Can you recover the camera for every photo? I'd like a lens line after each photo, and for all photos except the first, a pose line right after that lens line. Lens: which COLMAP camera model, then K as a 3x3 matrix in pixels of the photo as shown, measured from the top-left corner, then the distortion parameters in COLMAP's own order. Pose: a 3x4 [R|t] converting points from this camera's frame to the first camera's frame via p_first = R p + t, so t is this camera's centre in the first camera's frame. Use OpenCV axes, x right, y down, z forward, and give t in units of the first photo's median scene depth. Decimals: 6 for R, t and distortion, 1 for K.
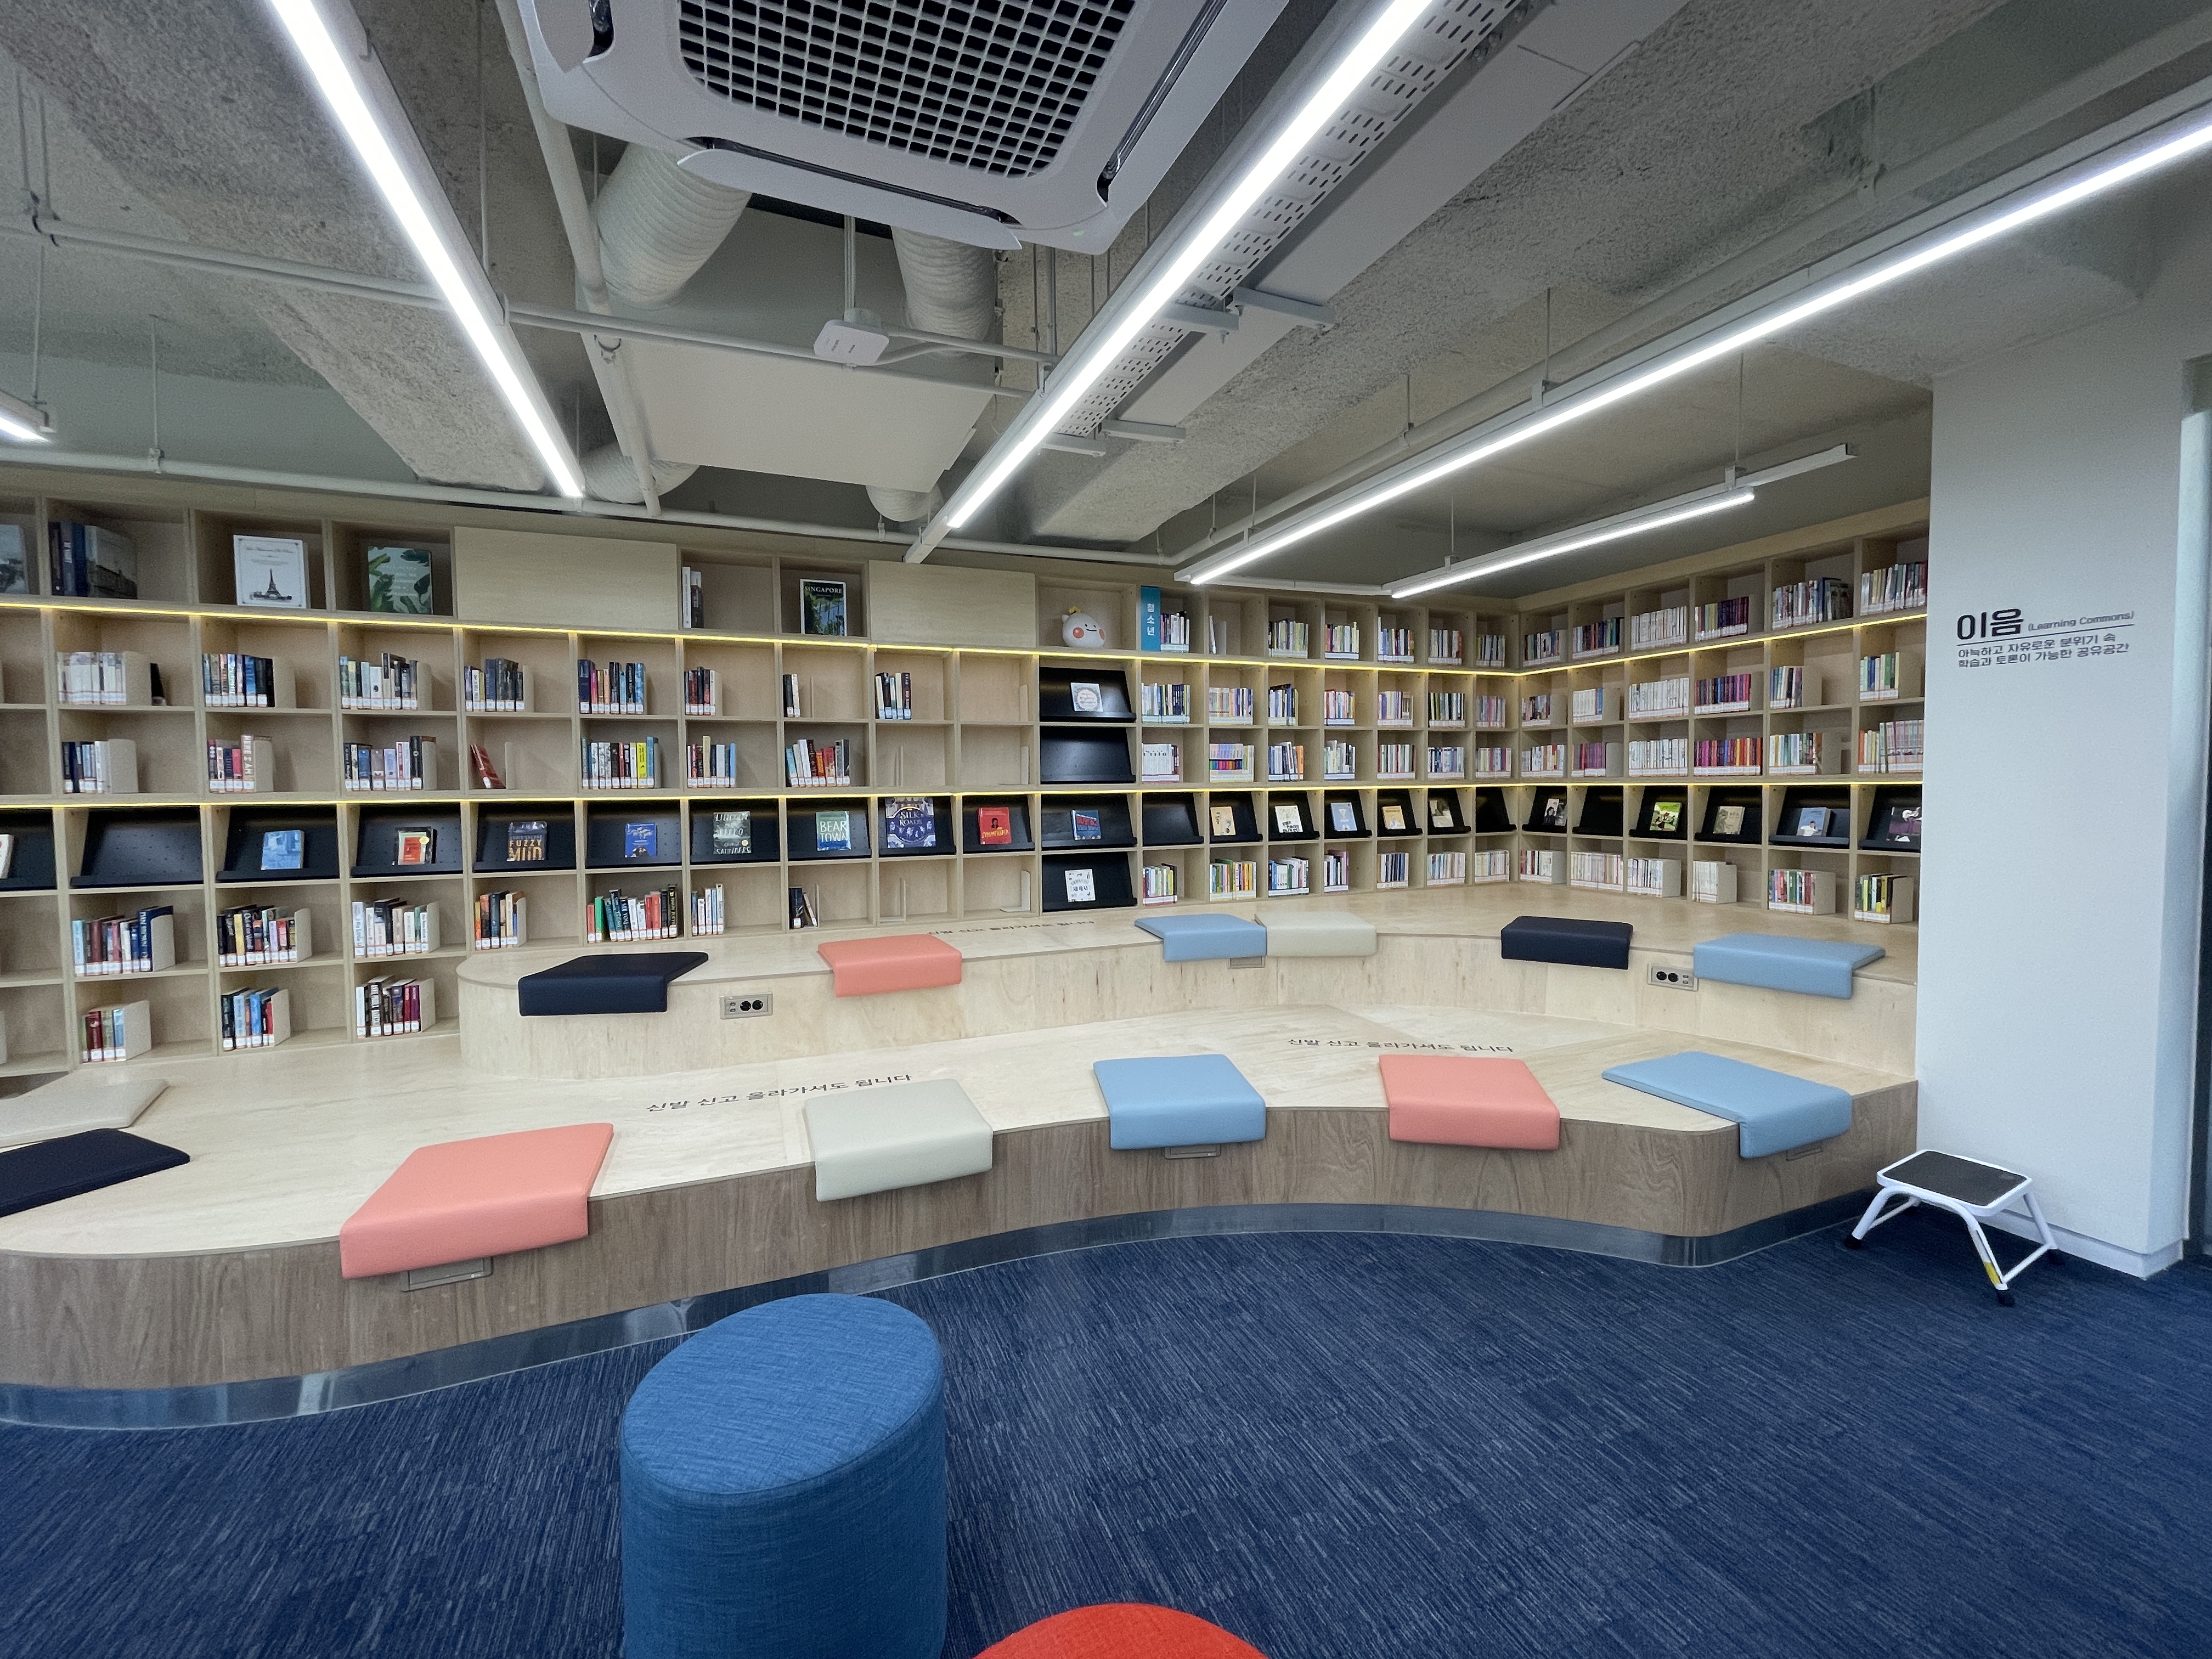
lens RADIAL K [[895.5, 0, 1101.3], [0, 895.5, 828.5], [0, 0, 1]] dist [0.001380, 0.000070]
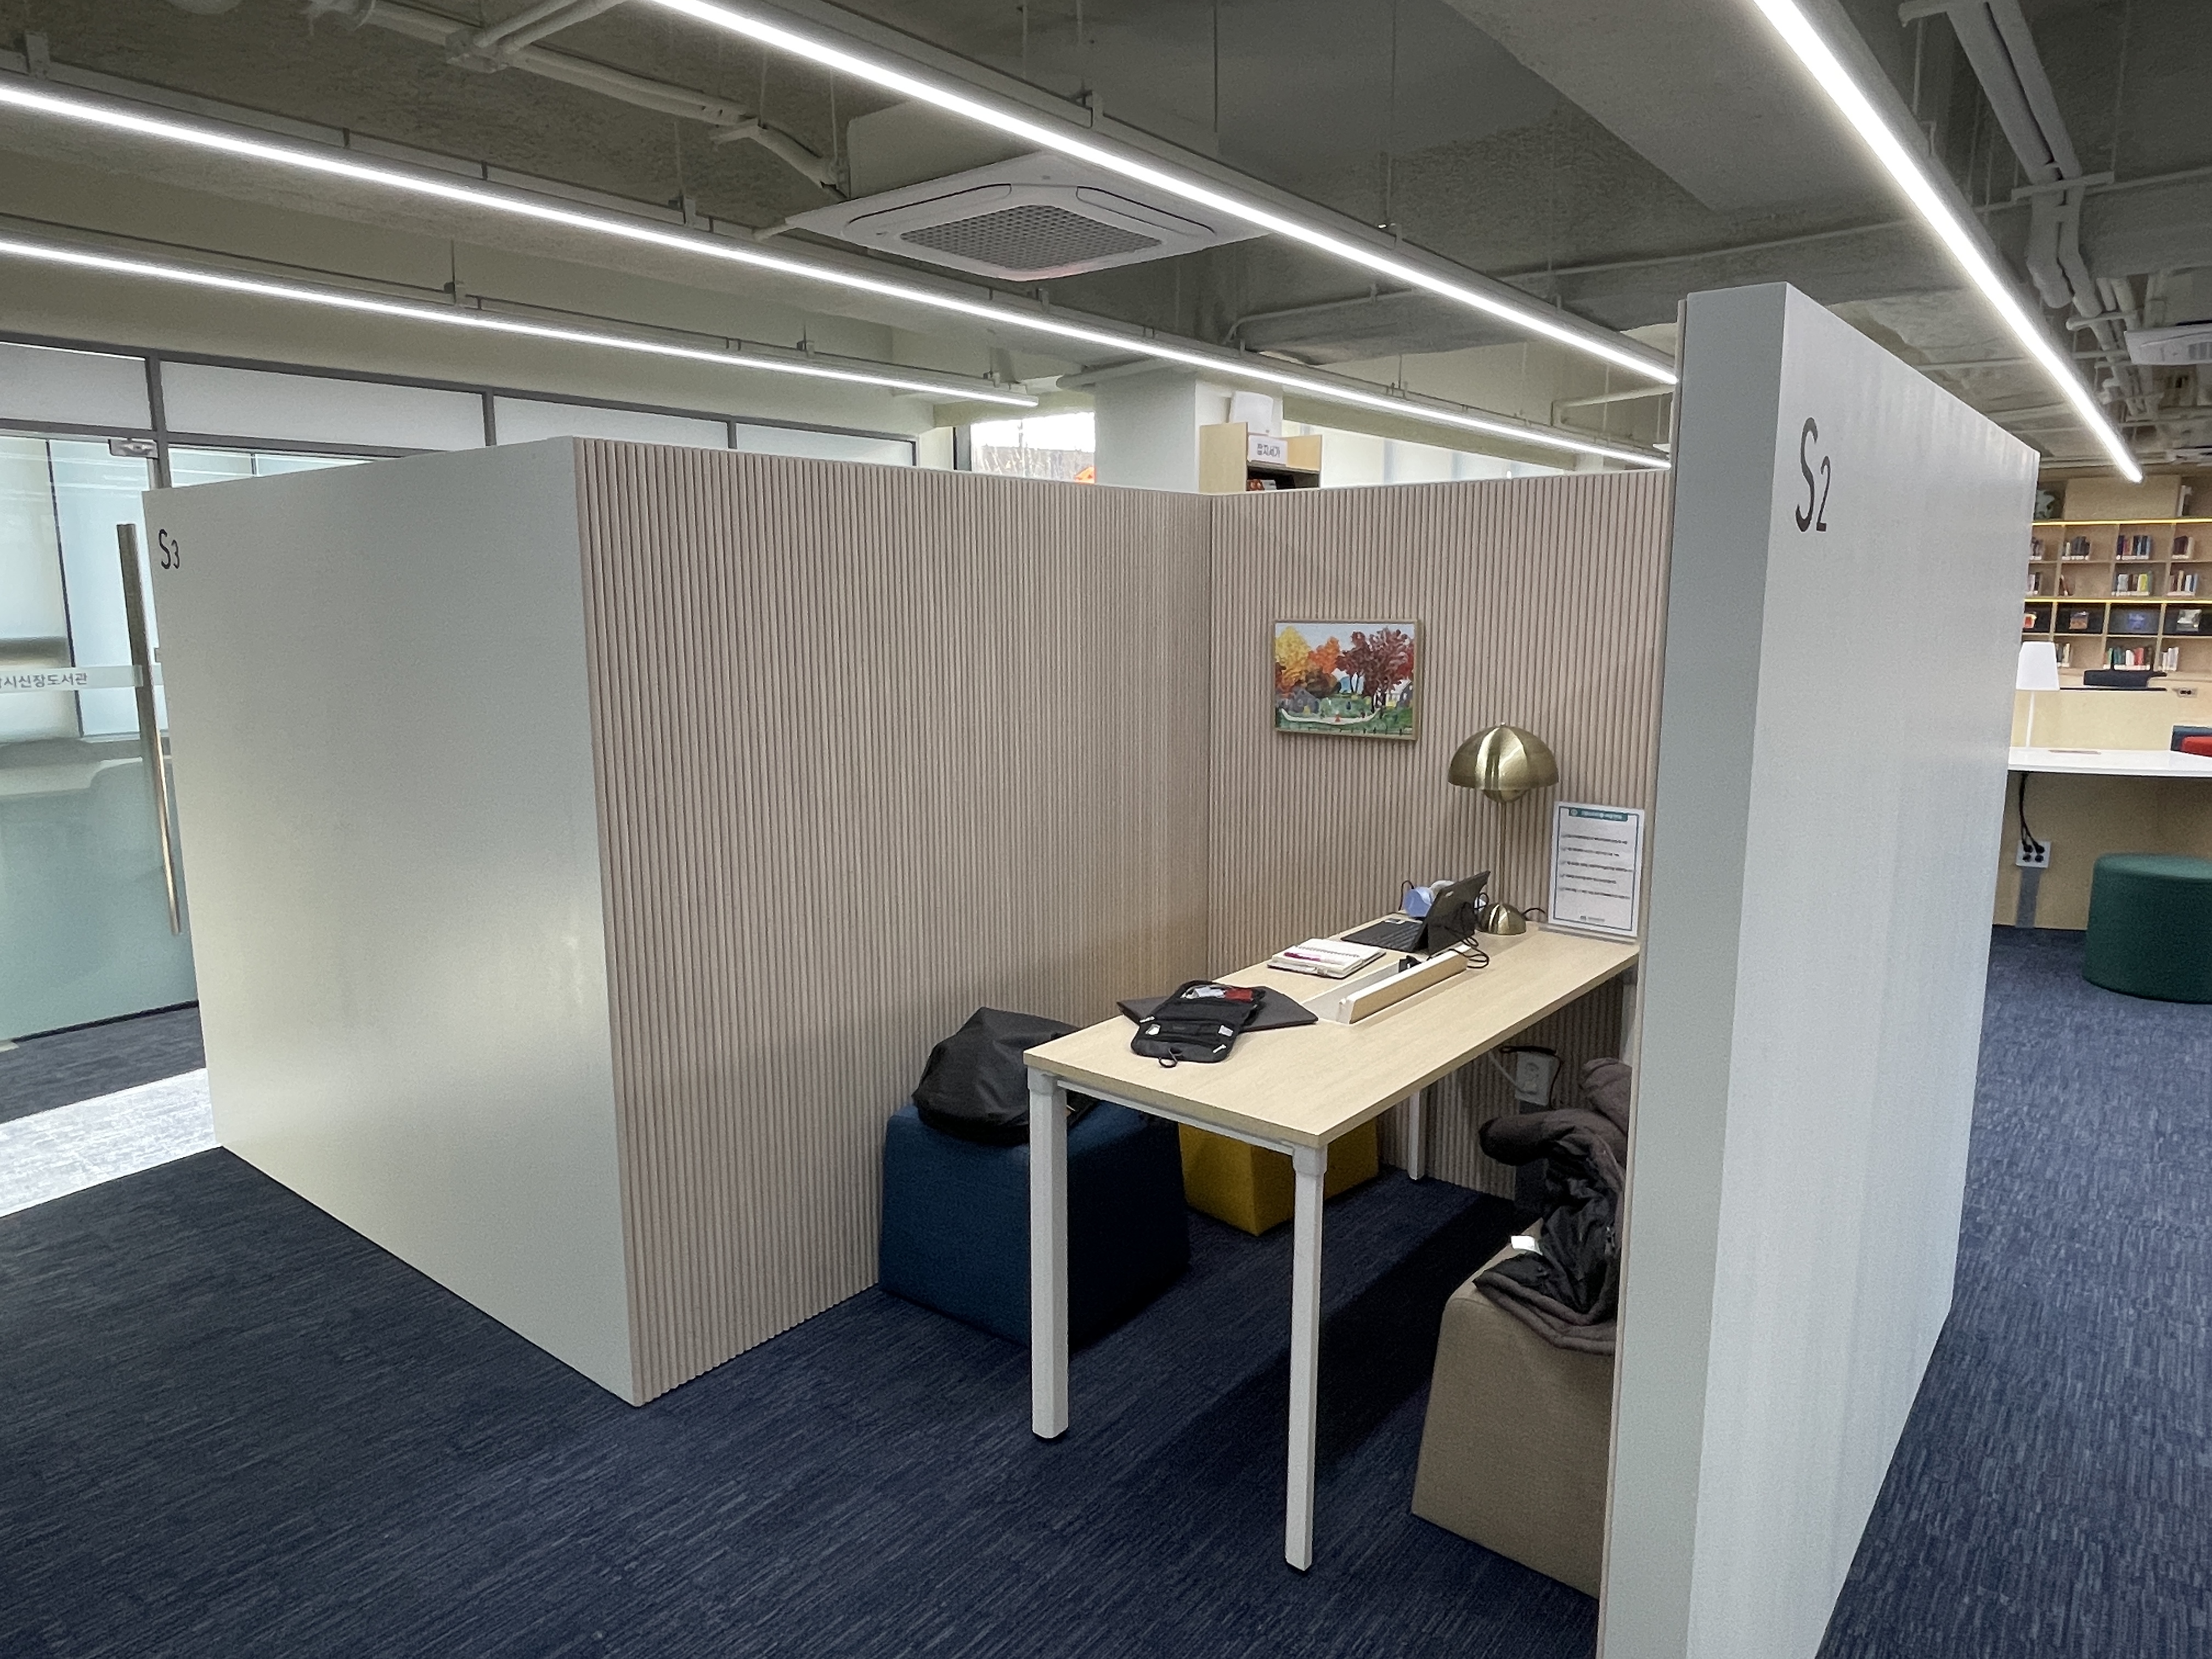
lens RADIAL K [[1394.2, 0, 1106.6], [0, 1394.2, 820.2], [0, 0, 1]] dist [-0.001091, -0.000917]
pose [[0.475902, 0.160075, -0.864808, 1.222632], [-0.037511, 0.986097, 0.161883, 0.032938], [0.878698, -0.044601, 0.475290, -2.670788]]
